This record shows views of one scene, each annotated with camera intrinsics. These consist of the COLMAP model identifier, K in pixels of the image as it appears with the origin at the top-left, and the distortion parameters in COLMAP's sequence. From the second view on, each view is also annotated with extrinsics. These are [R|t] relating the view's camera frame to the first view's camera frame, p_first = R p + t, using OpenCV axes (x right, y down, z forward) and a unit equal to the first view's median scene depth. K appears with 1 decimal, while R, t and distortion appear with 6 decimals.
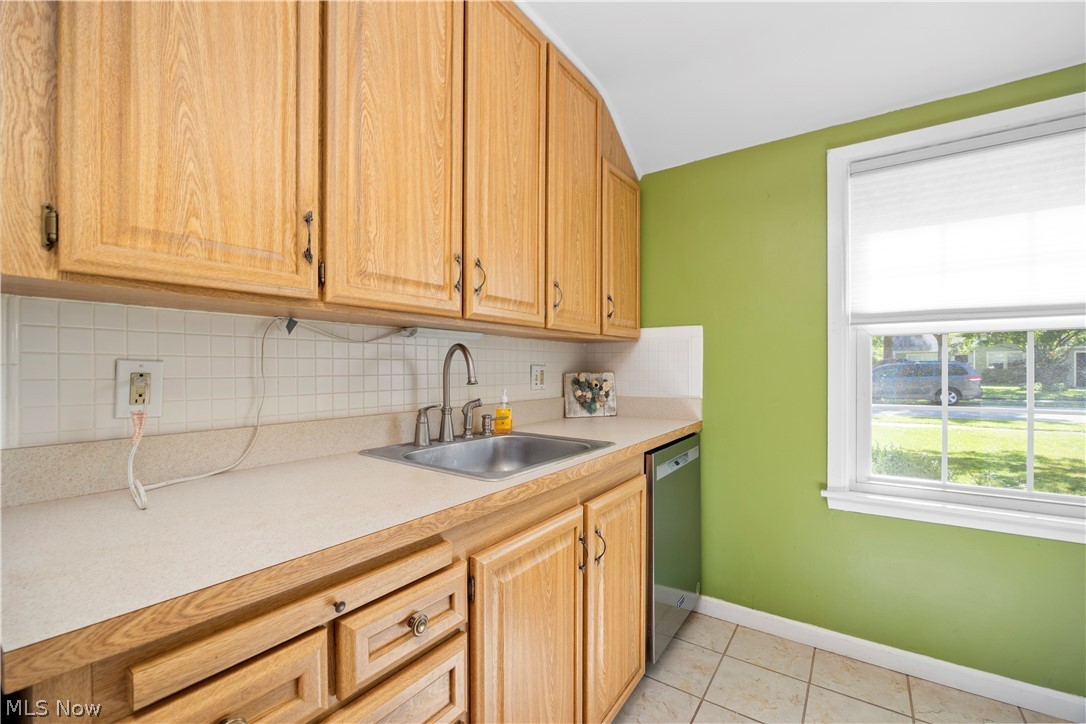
lens RADIAL K [[456.4, 0, 541.2], [0, 456.4, 373.6], [0, 0, 1]] dist [-0.014302, 0.000083]
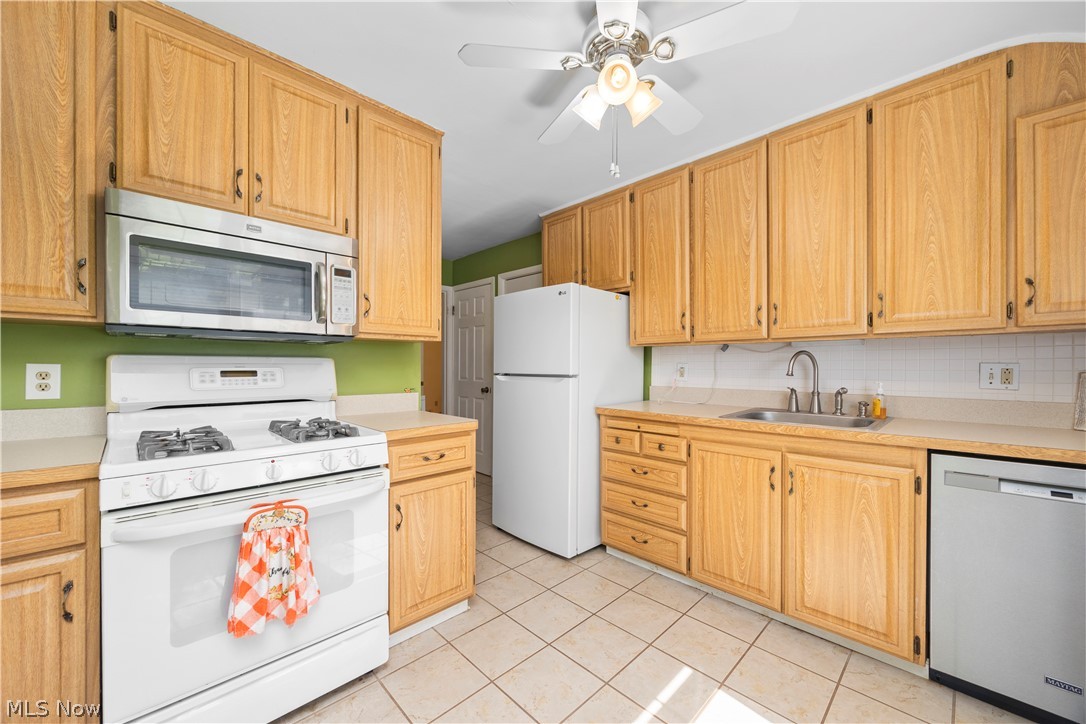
lens RADIAL K [[419.4, 0, 541.3], [0, 419.4, 366.9], [0, 0, 1]] dist [-0.000541, -0.000034]
pose [[-0.184820, 0.008889, -0.982732, 1.147344], [-0.008485, 0.999907, 0.010640, -0.012814], [0.982736, 0.010305, -0.184728, 0.295626]]
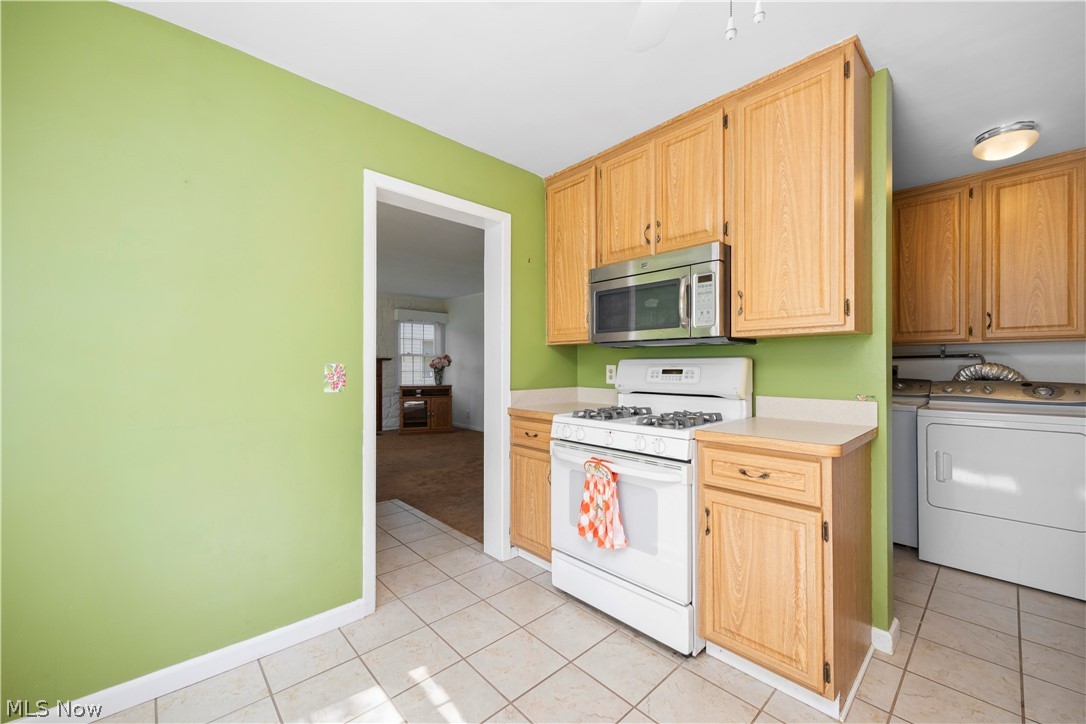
lens RADIAL K [[428.5, 0, 542.6], [0, 428.5, 365.7], [0, 0, 1]] dist [0.002634, 0.000160]
pose [[-0.978669, 0.006769, 0.205332, 0.468344], [0.007890, 0.999958, 0.004641, -0.008709], [-0.205292, 0.006162, -0.978681, 0.773118]]
